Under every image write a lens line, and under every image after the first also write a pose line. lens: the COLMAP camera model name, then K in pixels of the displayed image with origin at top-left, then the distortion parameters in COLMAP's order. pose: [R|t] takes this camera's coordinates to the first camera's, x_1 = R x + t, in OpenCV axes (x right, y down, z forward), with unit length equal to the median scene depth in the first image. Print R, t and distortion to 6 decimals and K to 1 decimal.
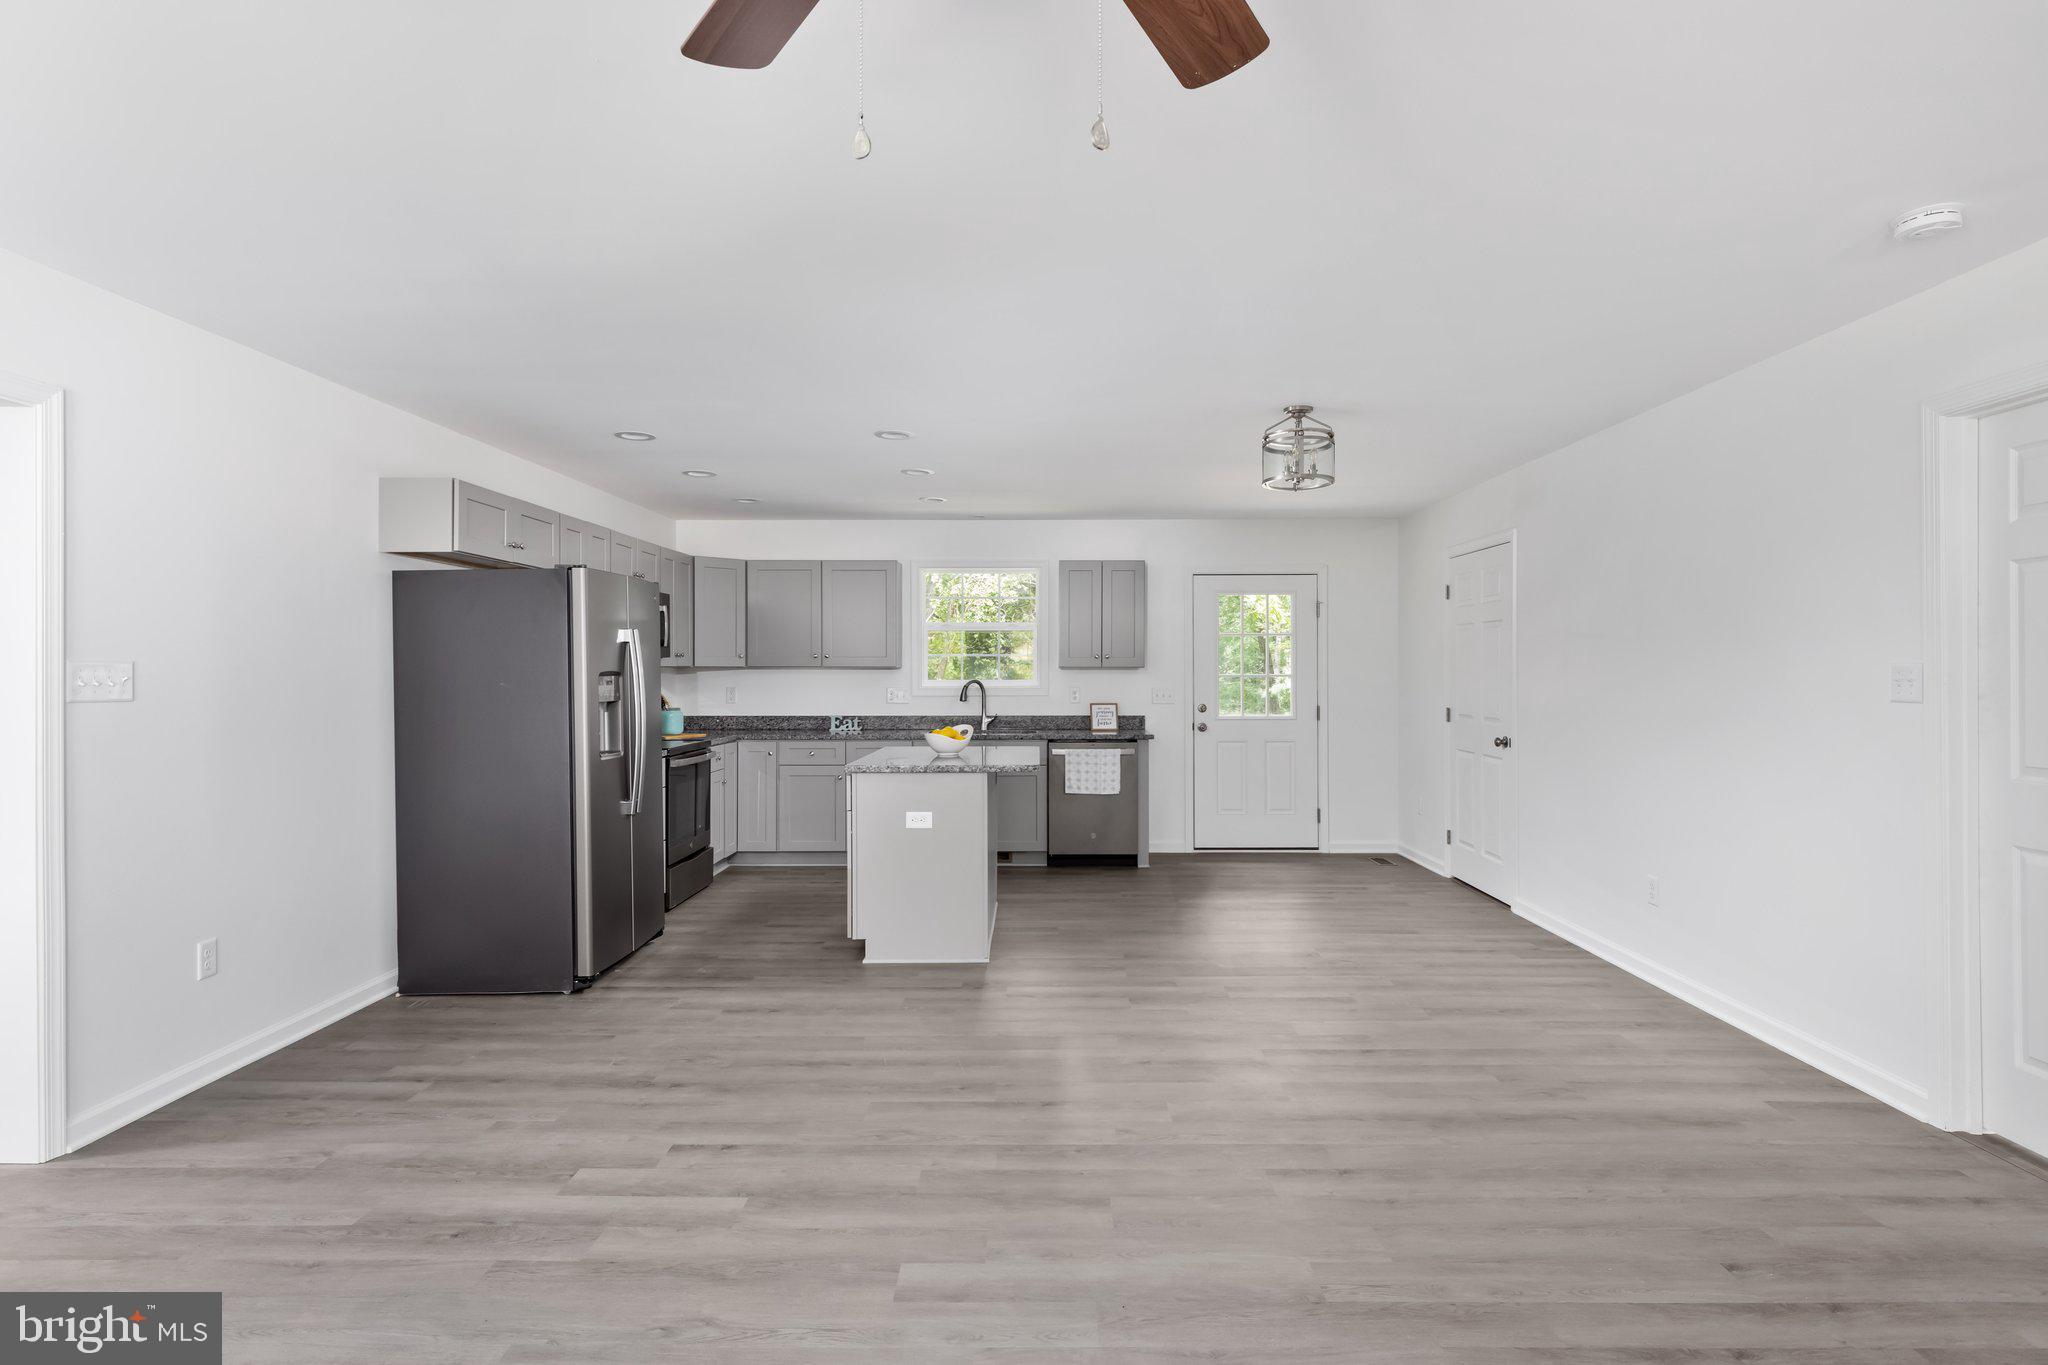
lens RADIAL K [[1054.3, 0, 1024.0], [0, 1054.3, 682.5], [0, 0, 1]] dist [-0.000132, -0.001346]
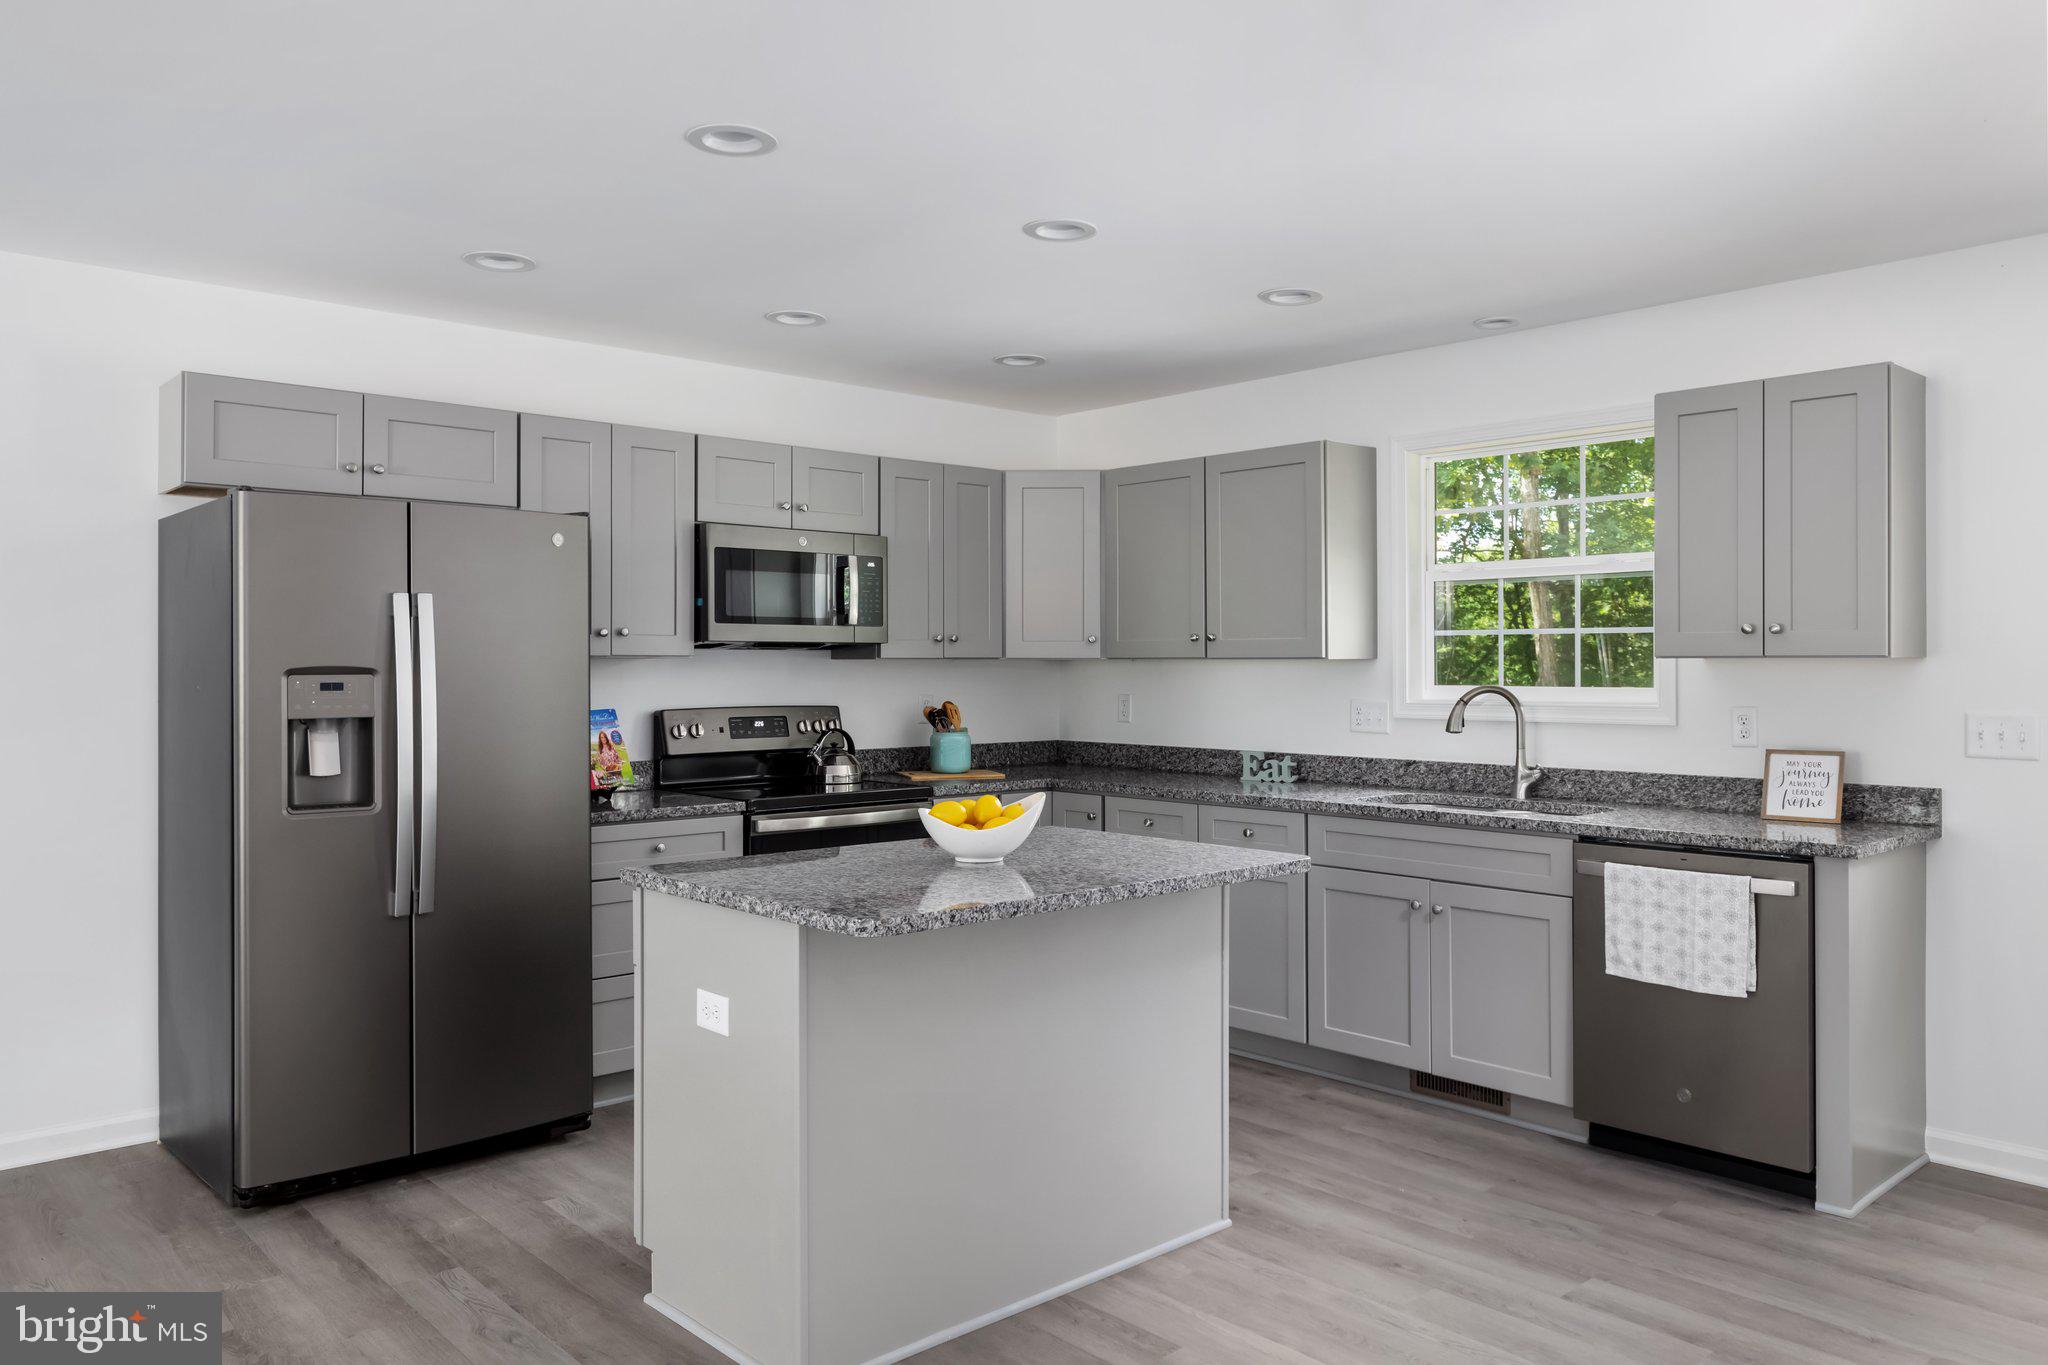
lens RADIAL K [[1442.6, 0, 1038.1], [0, 1442.6, 660.6], [0, 0, 1]] dist [0.000460, -0.001355]
pose [[0.689116, -0.001666, -0.724649, 0.455861], [-0.008452, 0.999911, -0.010336, -0.009129], [0.724602, 0.013248, 0.689040, 0.743473]]
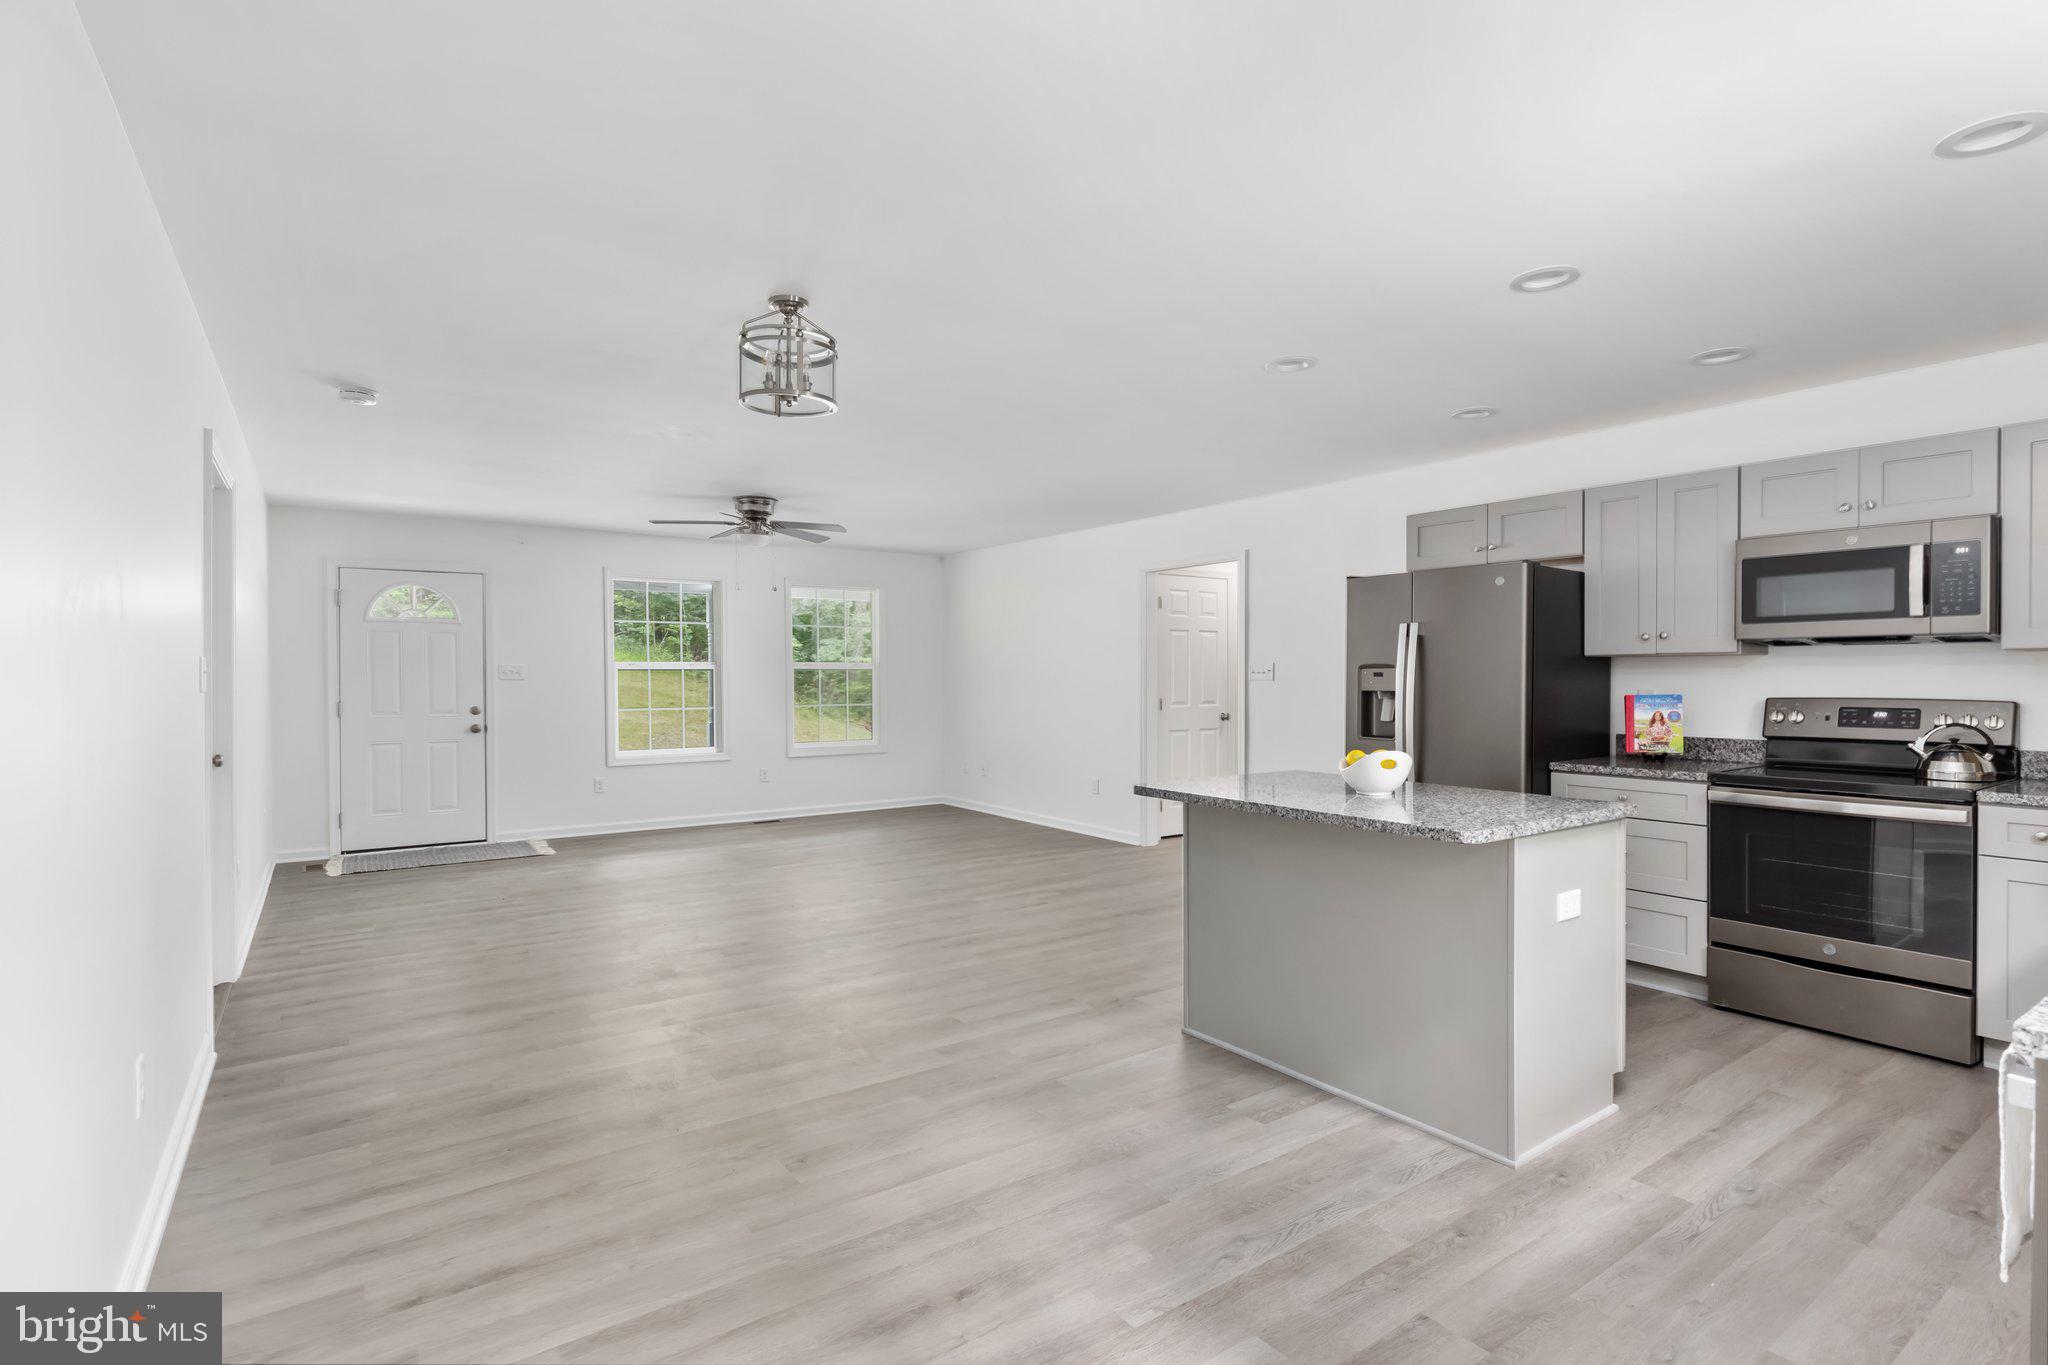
lens RADIAL K [[991.4, 0, 1032.0], [0, 991.4, 689.0], [0, 0, 1]] dist [0.000671, -0.001192]
pose [[-0.803745, 0.012569, -0.594841, 0.534538], [-0.002445, 0.999699, 0.024427, -0.008885], [0.594969, 0.021088, -0.803472, 1.648265]]
